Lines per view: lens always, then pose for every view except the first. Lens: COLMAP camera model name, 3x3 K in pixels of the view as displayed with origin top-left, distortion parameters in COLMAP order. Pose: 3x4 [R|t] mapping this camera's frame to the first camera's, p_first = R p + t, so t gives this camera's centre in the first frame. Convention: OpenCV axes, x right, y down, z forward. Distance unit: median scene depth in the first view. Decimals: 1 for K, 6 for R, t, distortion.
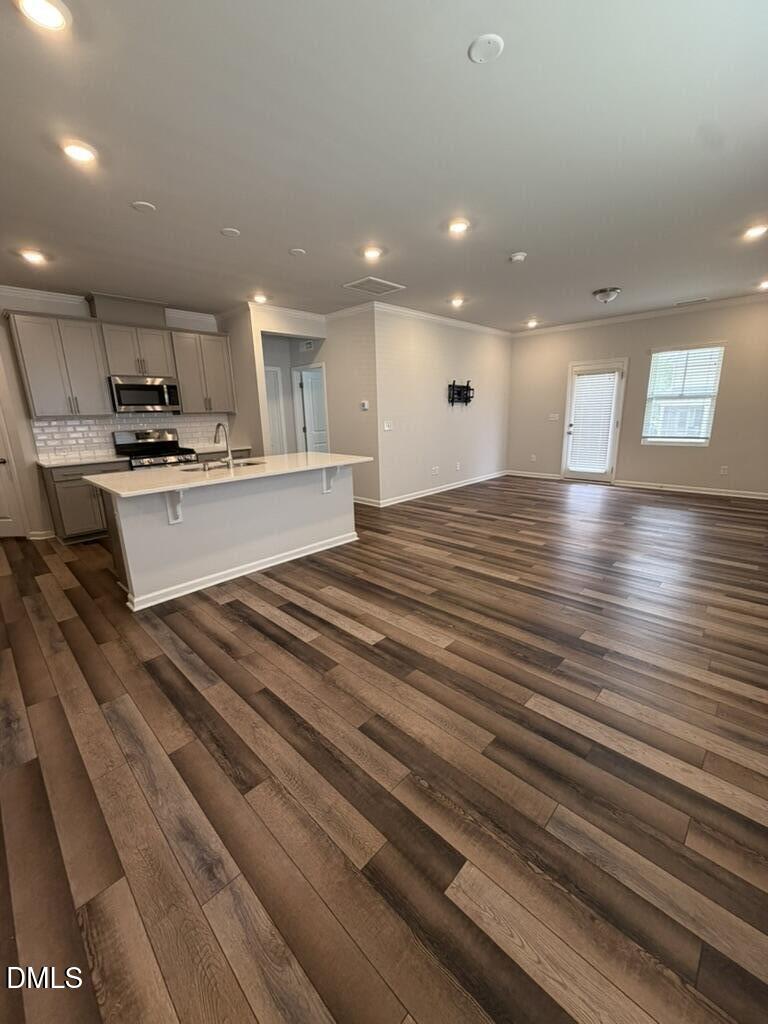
lens RADIAL K [[407.8, 0, 384.0], [0, 407.8, 507.8], [0, 0, 1]] dist [0.002523, -0.000025]
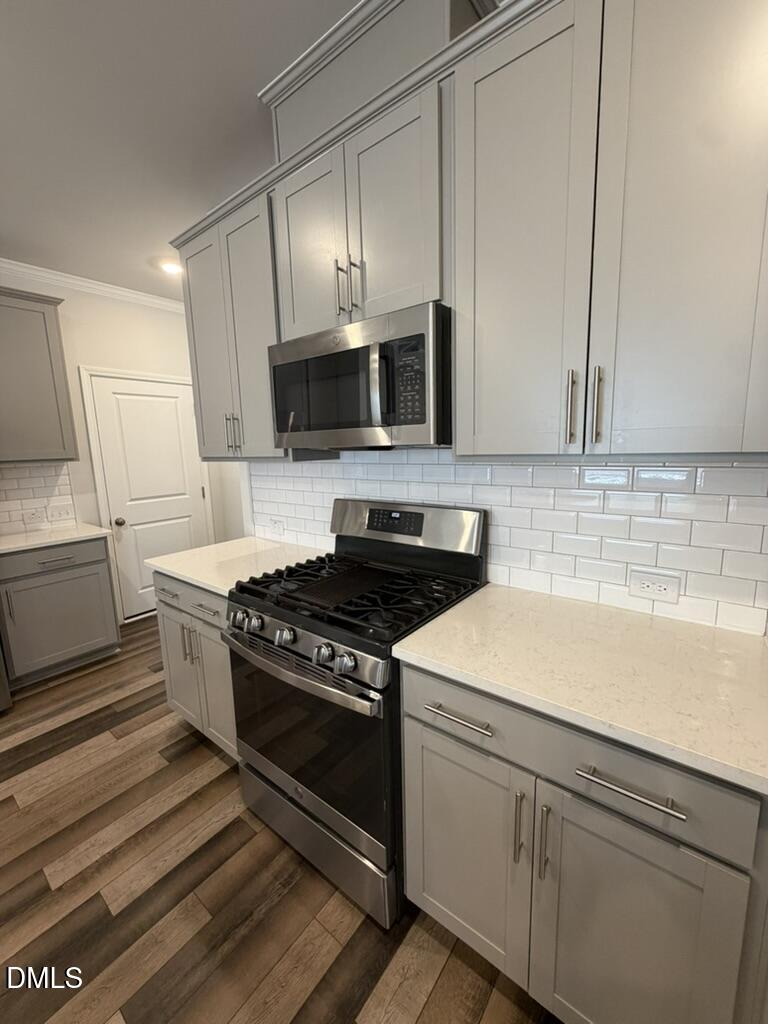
lens RADIAL K [[407.8, 0, 384.0], [0, 407.8, 507.8], [0, 0, 1]] dist [0.002523, -0.000025]
pose [[0.107119, 0.172595, -0.979151, -0.419026], [-0.207181, 0.967073, 0.147801, -0.360472], [0.972420, 0.187029, 0.139350, 1.468505]]
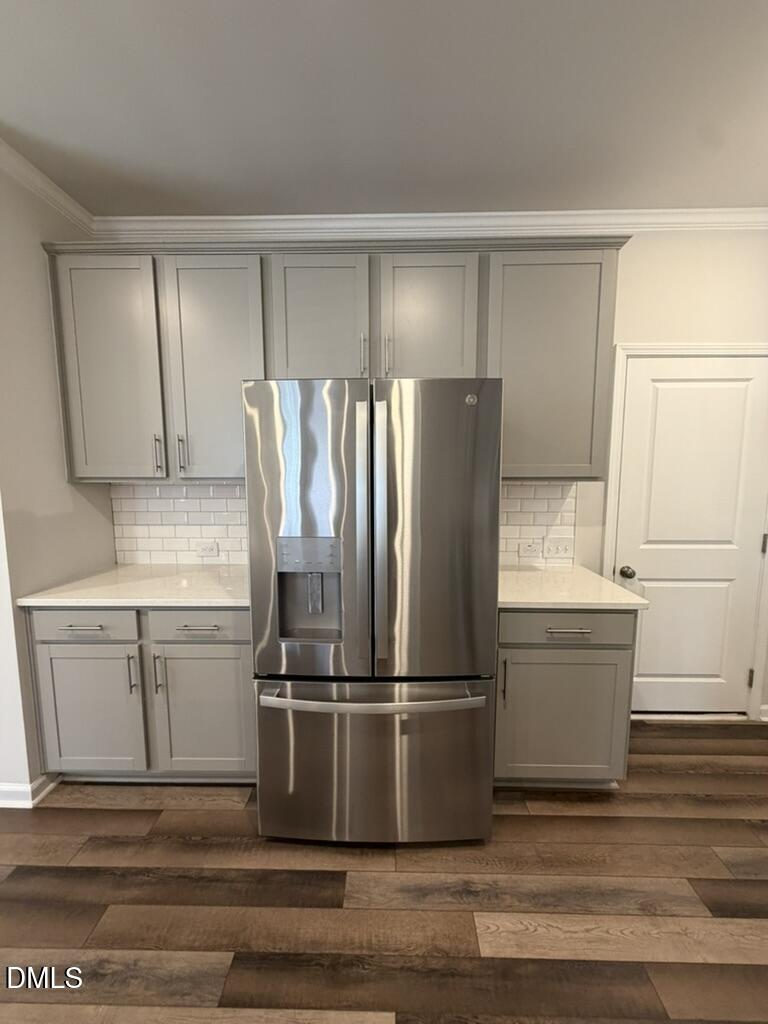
lens RADIAL K [[407.8, 0, 384.0], [0, 407.8, 507.8], [0, 0, 1]] dist [0.002523, -0.000025]
pose [[-0.735698, 0.095951, -0.670479, -0.725722], [-0.140996, 0.946532, 0.290168, -0.284704], [0.662471, 0.308011, -0.682833, 1.147622]]
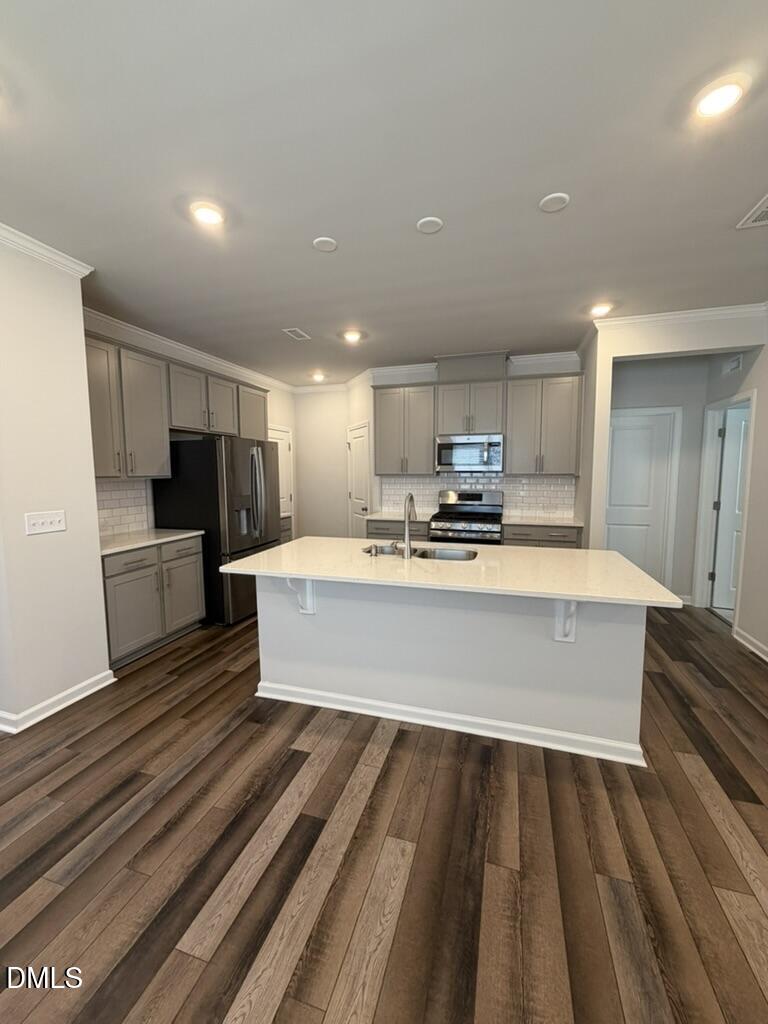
lens RADIAL K [[407.8, 0, 384.0], [0, 407.8, 507.8], [0, 0, 1]] dist [0.002523, -0.000025]
pose [[0.455572, 0.104091, -0.884092, 0.223422], [-0.216149, 0.976354, 0.003572, -0.179746], [0.863559, 0.189468, 0.467299, 0.640392]]
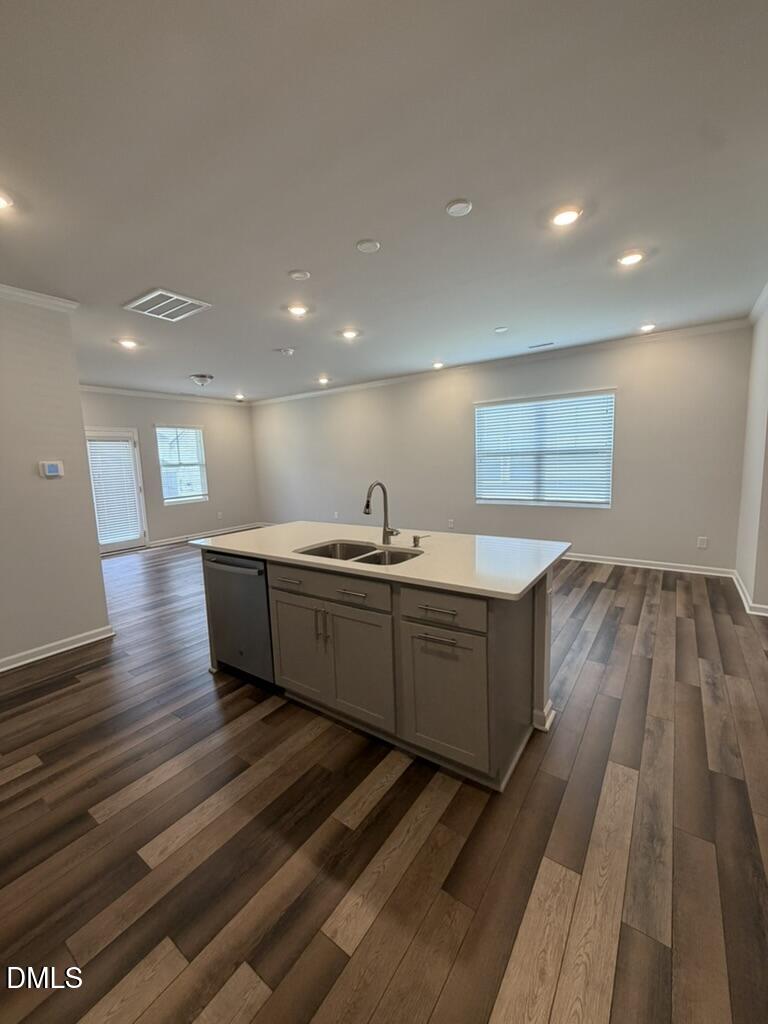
lens RADIAL K [[407.8, 0, 384.0], [0, 407.8, 507.8], [0, 0, 1]] dist [0.002523, -0.000025]
pose [[-0.149861, -0.089419, 0.984655, -1.099824], [0.269289, 0.954559, 0.127670, -0.255267], [-0.951328, 0.284290, -0.118972, 1.101550]]
